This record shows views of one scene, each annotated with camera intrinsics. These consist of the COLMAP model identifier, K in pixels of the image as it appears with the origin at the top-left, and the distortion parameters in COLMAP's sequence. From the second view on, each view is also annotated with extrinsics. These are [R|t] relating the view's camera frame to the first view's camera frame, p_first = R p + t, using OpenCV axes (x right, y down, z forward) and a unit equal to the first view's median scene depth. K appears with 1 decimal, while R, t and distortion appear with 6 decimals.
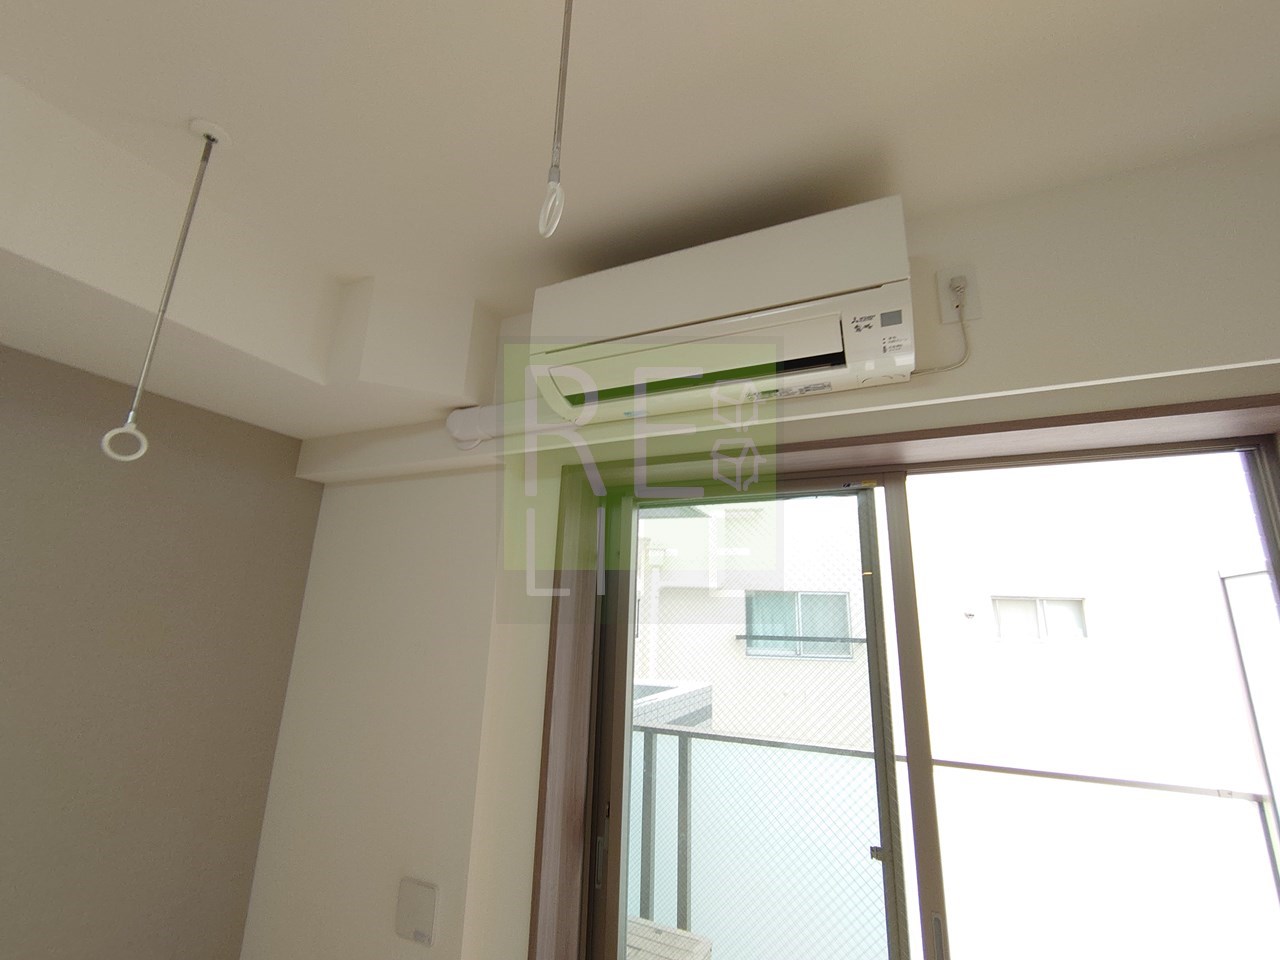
lens RADIAL K [[550.0, 0, 645.1], [0, 550.0, 482.4], [0, 0, 1]] dist [-0.003062, -0.000240]
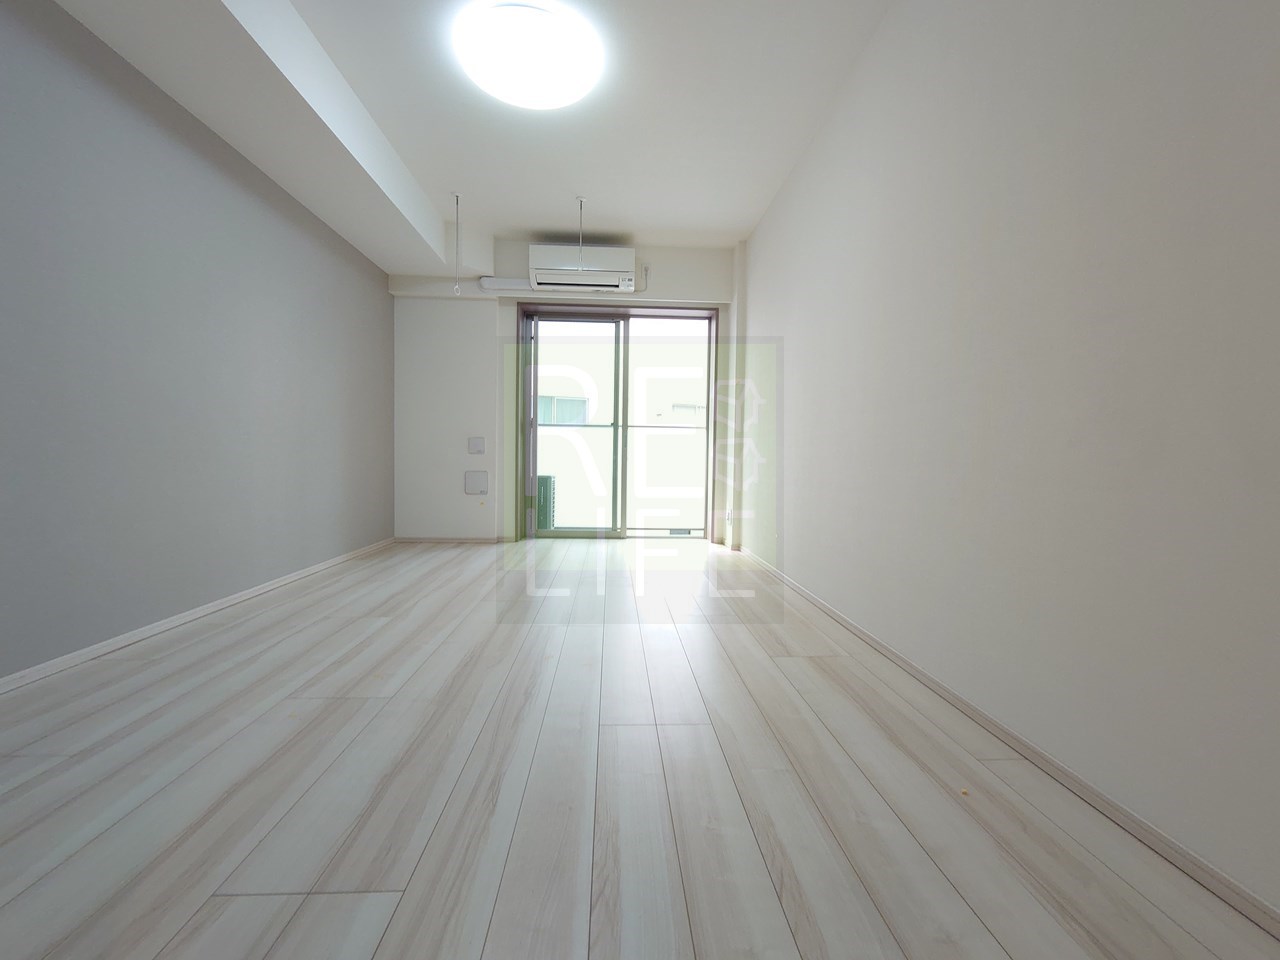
lens RADIAL K [[550.0, 0, 642.2], [0, 550.0, 477.8], [0, 0, 1]] dist [-0.003062, -0.000240]
pose [[0.889980, -0.030859, 0.454955, -1.075763], [-0.099134, 0.960752, 0.259092, 0.047899], [-0.445094, -0.275688, 0.851990, -2.290506]]
